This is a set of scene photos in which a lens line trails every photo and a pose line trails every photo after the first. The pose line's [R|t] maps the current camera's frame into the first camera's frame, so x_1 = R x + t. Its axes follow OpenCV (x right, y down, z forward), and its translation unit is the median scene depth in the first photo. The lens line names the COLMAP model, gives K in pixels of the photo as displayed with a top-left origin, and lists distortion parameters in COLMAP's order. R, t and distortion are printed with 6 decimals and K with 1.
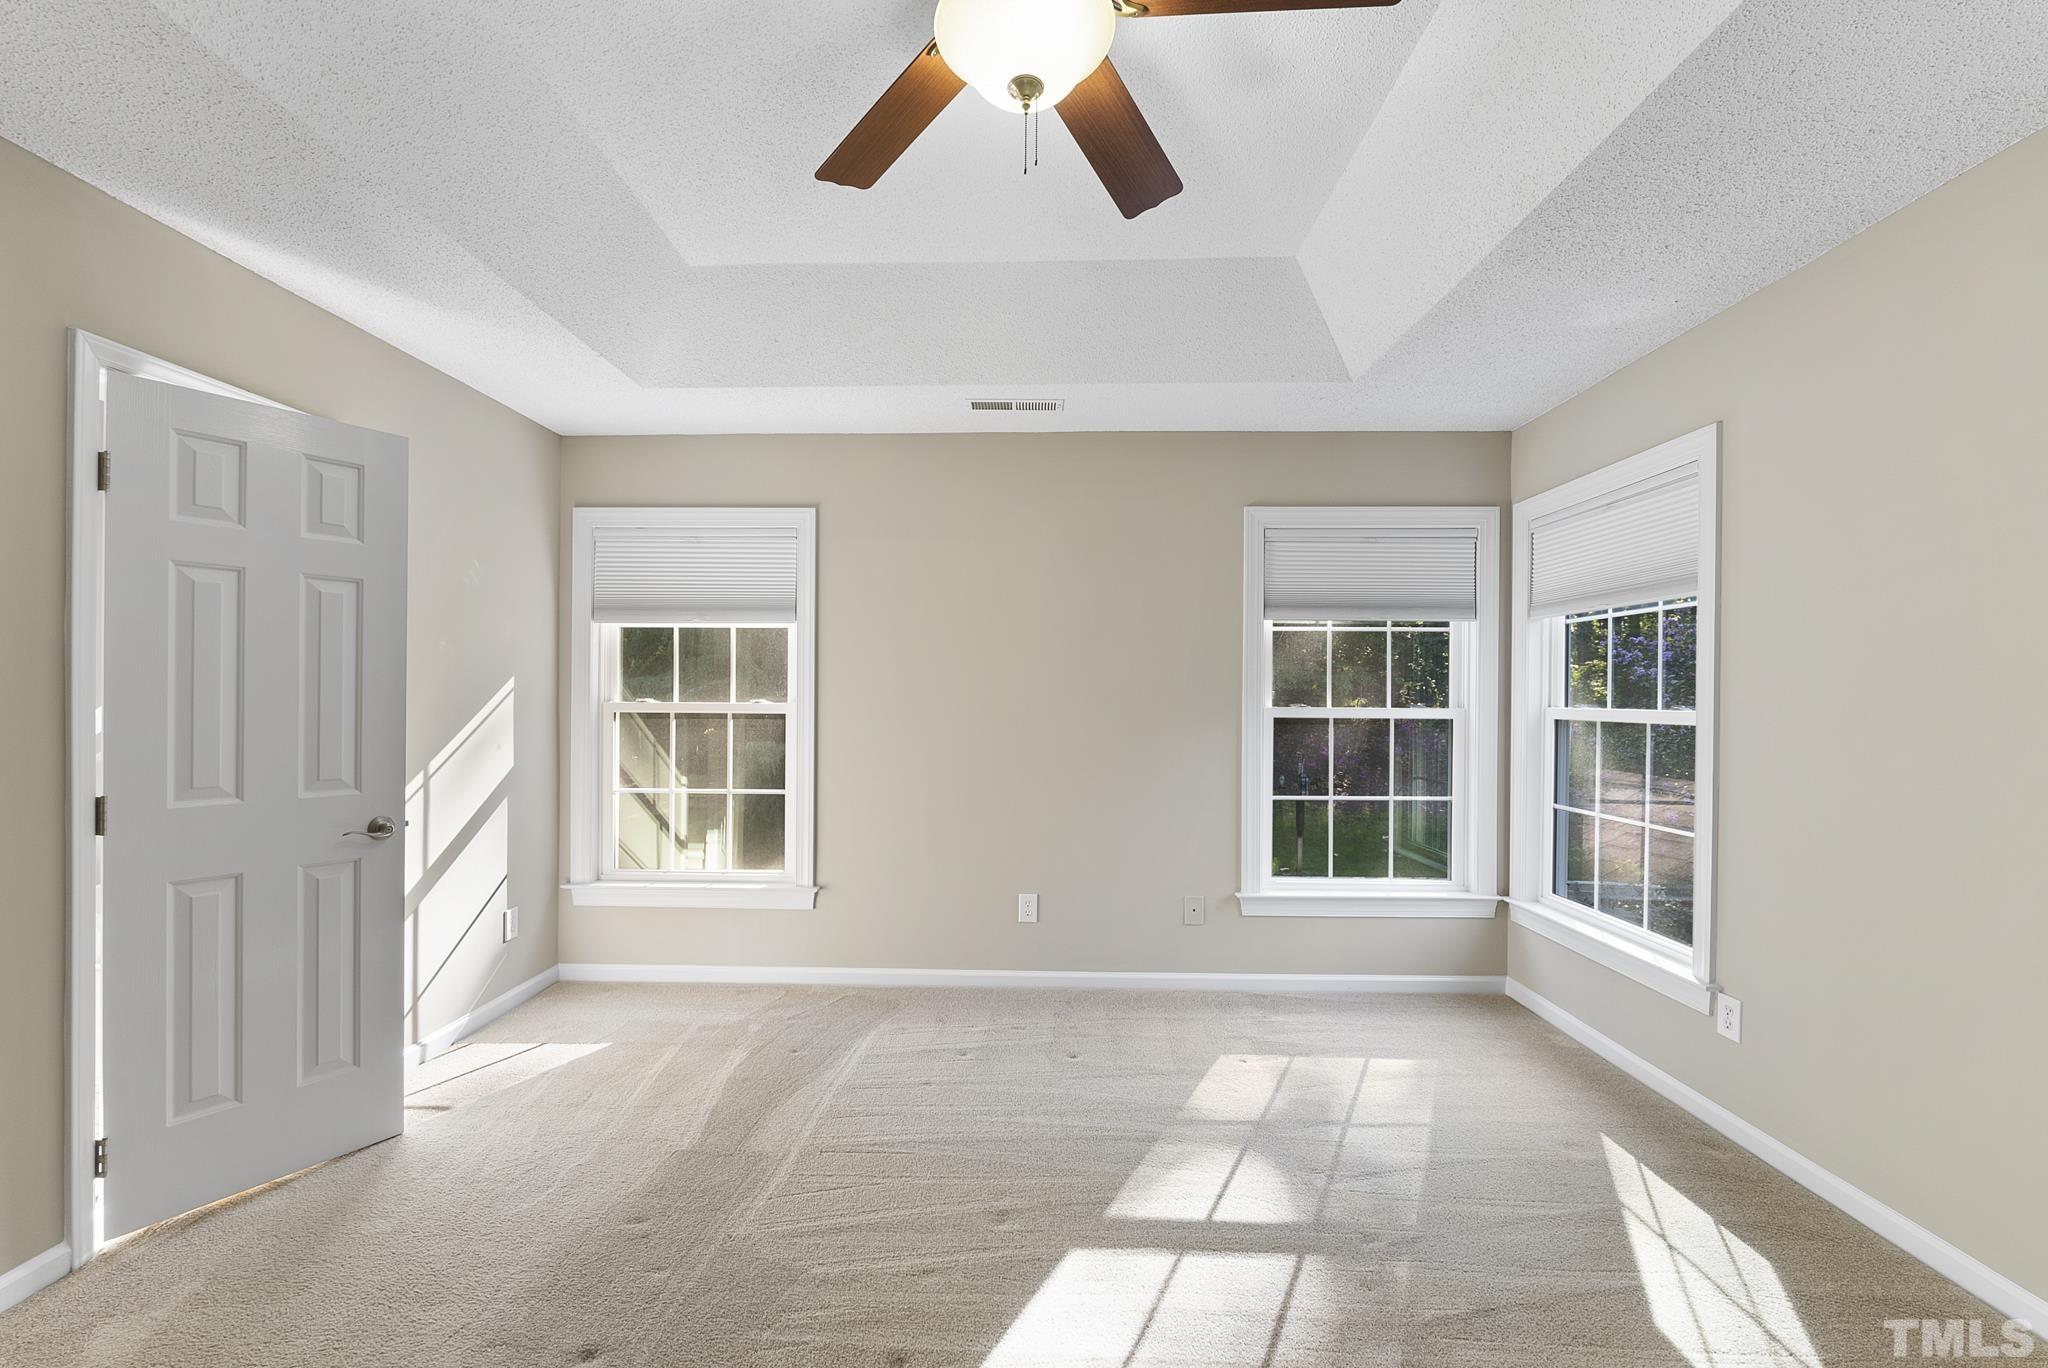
lens RADIAL K [[840.5, 0, 1019.7], [0, 840.5, 682.8], [0, 0, 1]] dist [-0.008303, 0.000310]
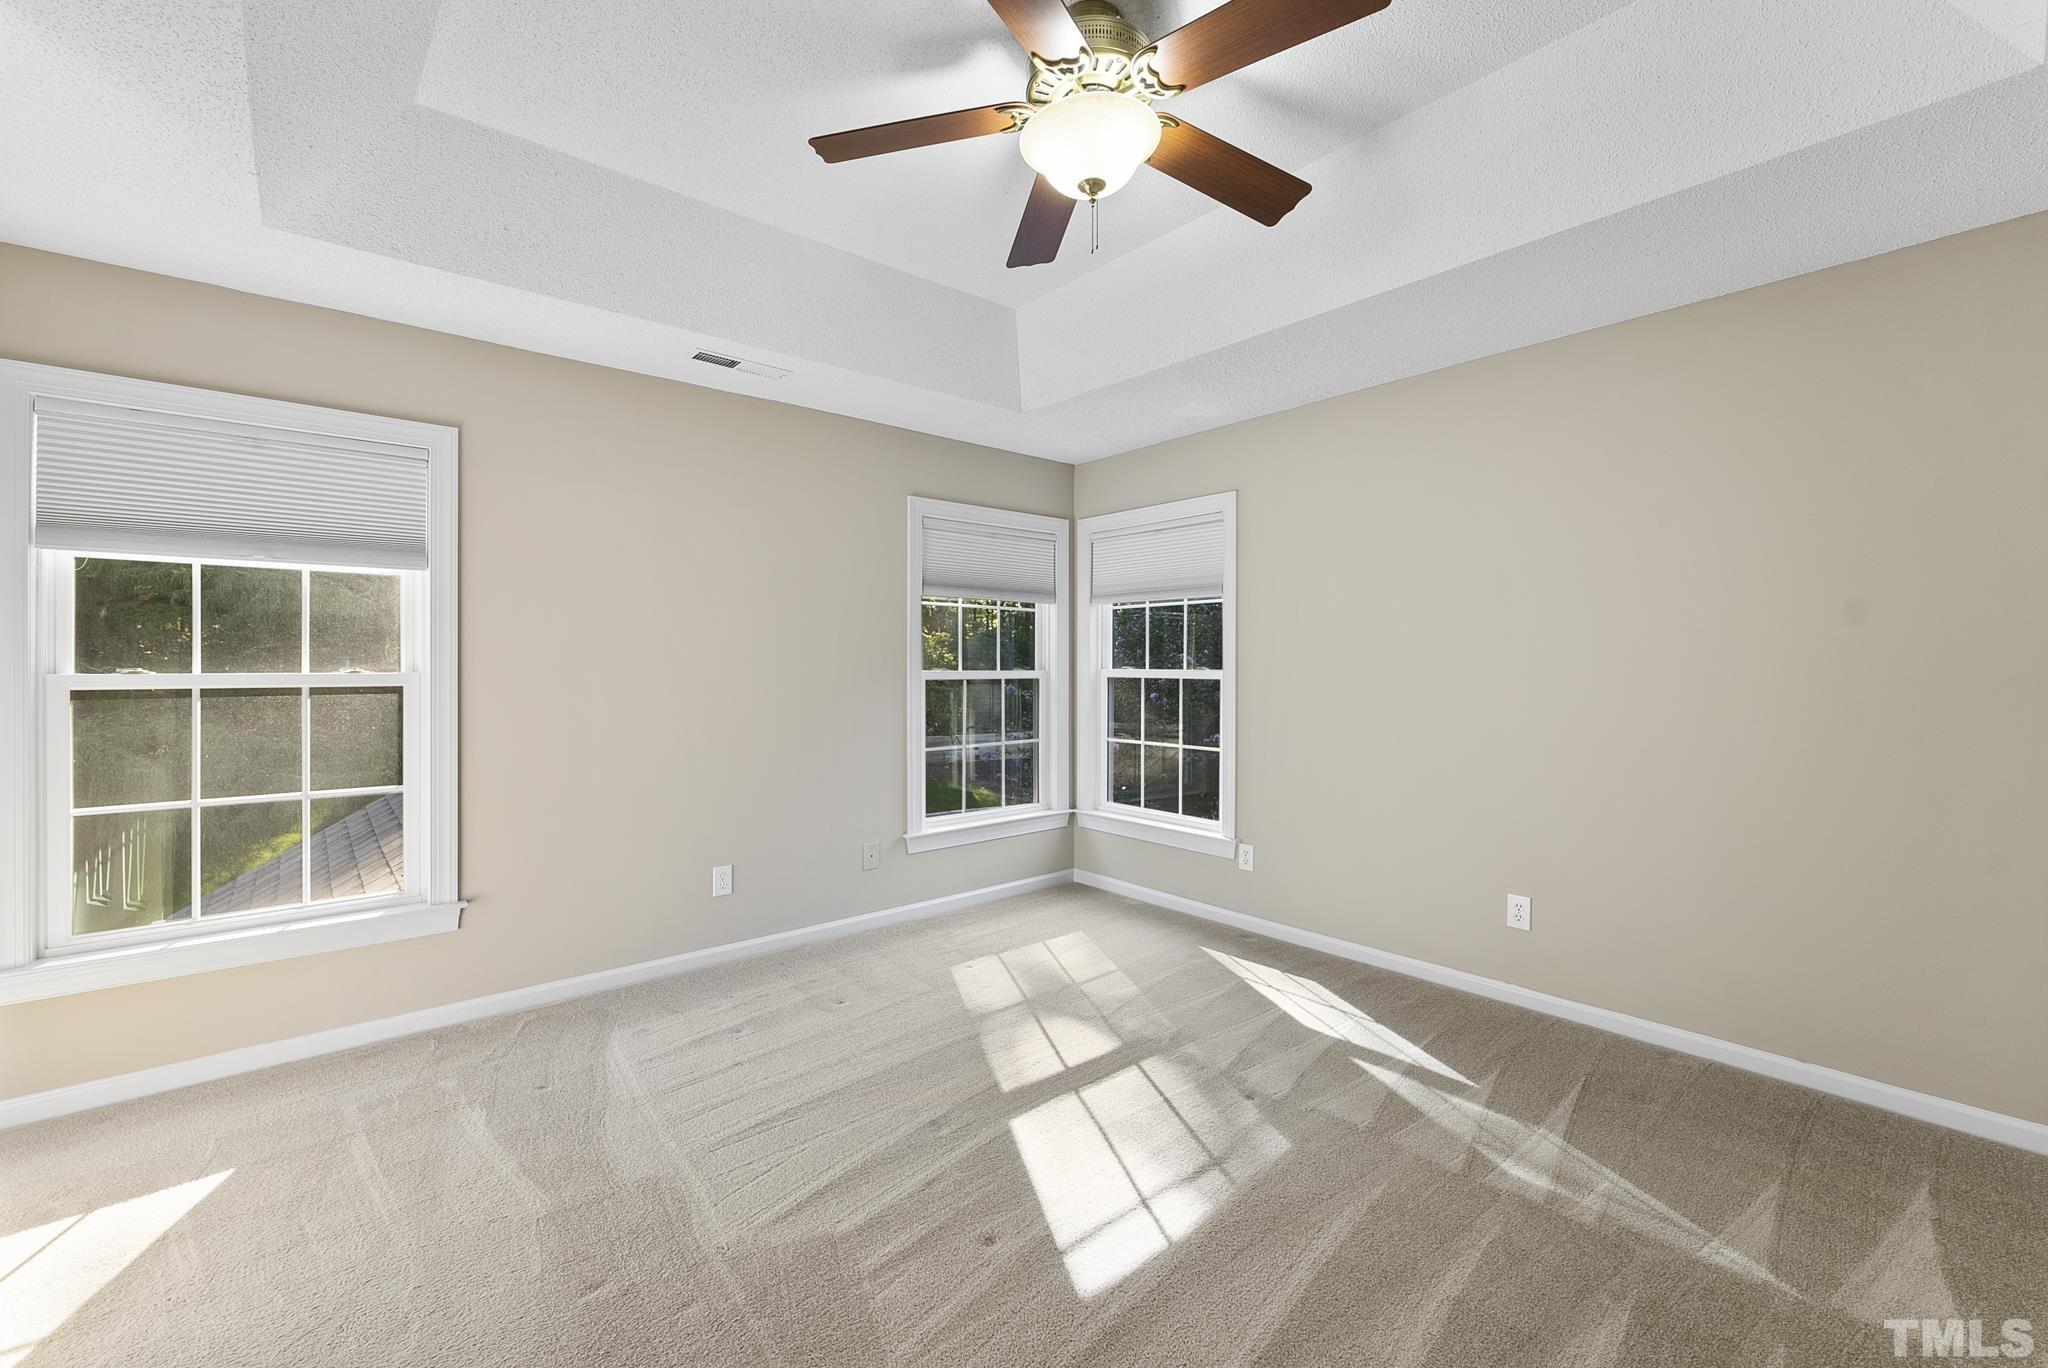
lens RADIAL K [[838.2, 0, 1023.4], [0, 838.2, 647.9], [0, 0, 1]] dist [-0.004872, -0.000068]
pose [[0.744734, 0.007378, 0.667321, -0.399982], [-0.006219, 0.999972, -0.004116, 0.000860], [-0.667332, -0.001085, 0.744759, 0.050754]]
